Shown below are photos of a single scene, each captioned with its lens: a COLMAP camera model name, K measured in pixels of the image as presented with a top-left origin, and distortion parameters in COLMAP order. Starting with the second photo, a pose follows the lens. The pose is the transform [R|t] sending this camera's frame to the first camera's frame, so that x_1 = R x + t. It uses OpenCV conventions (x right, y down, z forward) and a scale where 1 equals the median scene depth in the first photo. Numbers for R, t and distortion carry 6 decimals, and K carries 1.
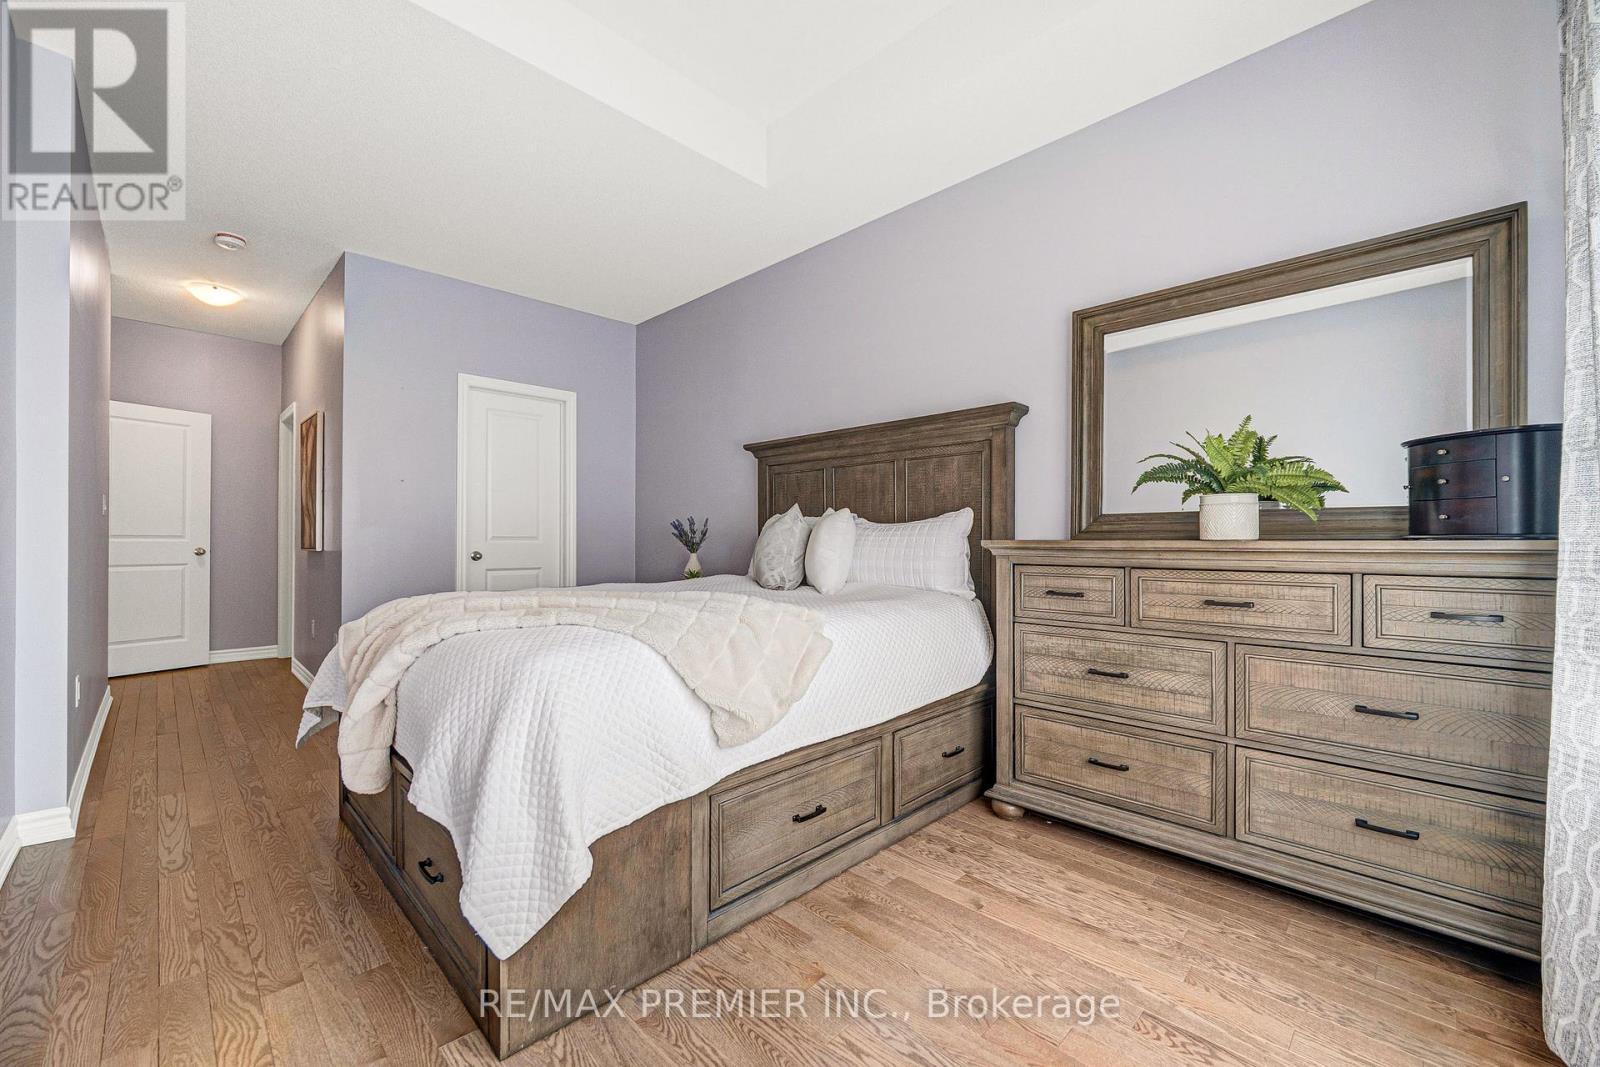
lens RADIAL K [[653.9, 0, 803.7], [0, 653.9, 532.8], [0, 0, 1]] dist [-0.002547, -0.000108]
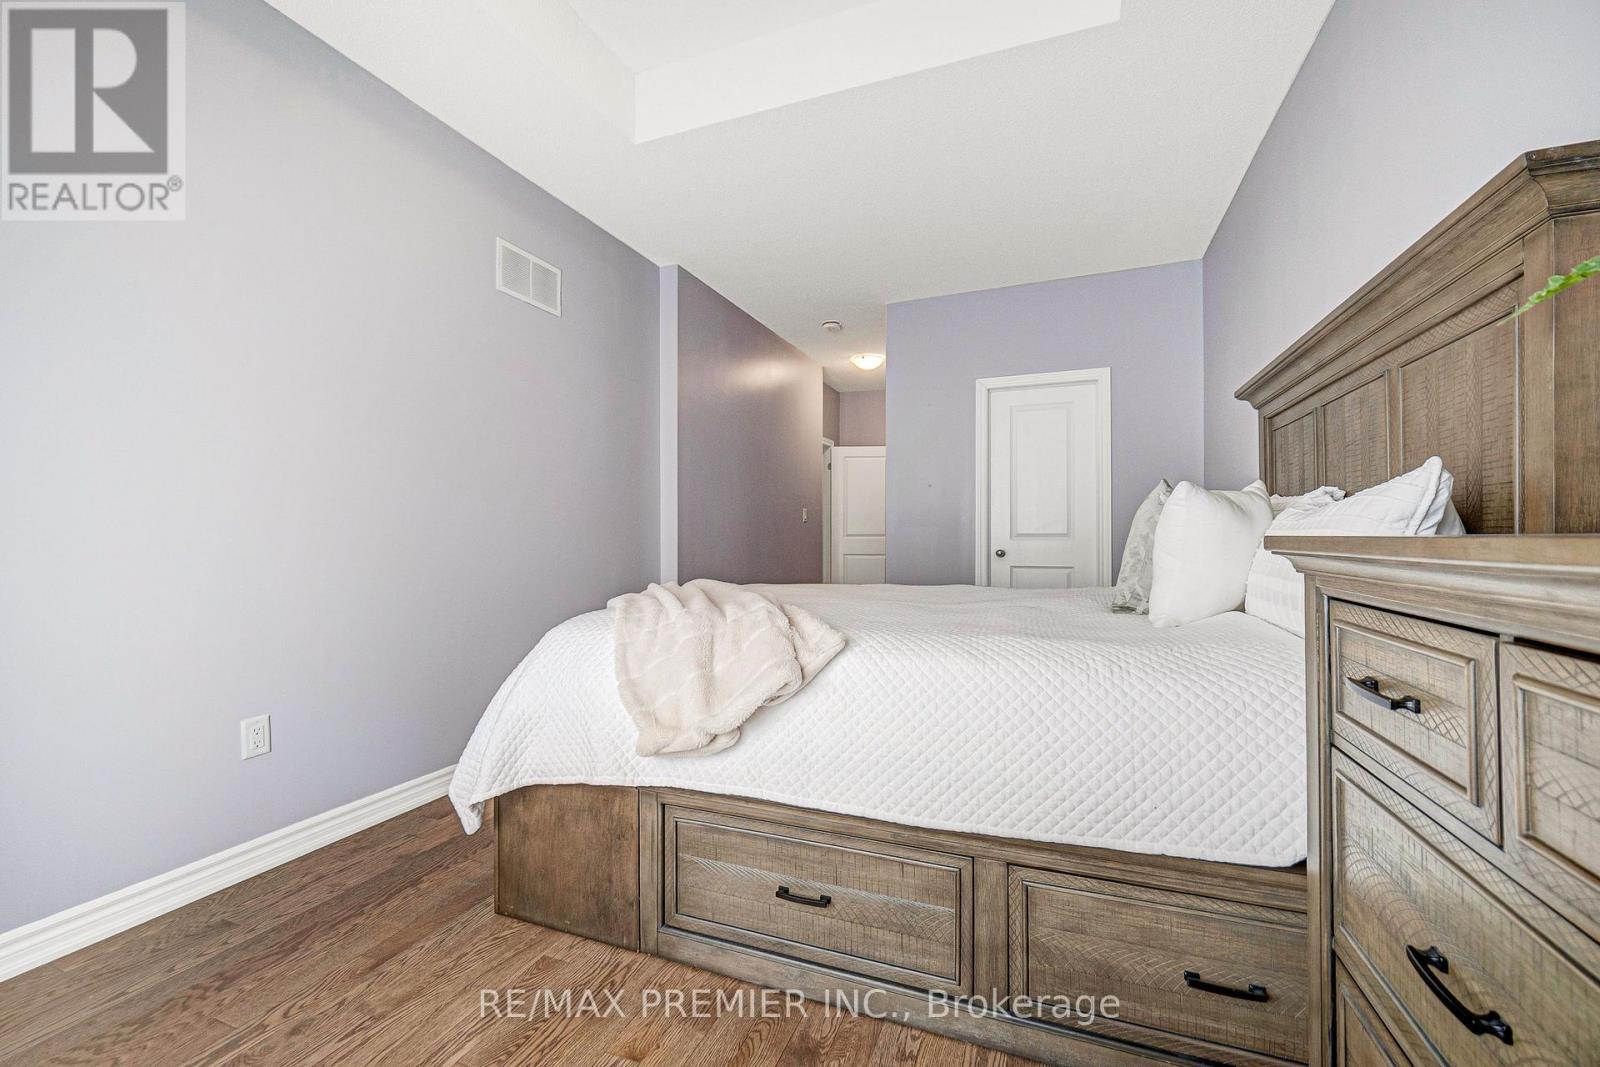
lens RADIAL K [[653.9, 0, 803.7], [0, 653.9, 532.8], [0, 0, 1]] dist [-0.002547, -0.000108]
pose [[0.395124, -0.005341, -0.918612, 0.672639], [0.009501, 0.999953, -0.001727, 0.006408], [0.918579, -0.008046, 0.395157, 0.664023]]
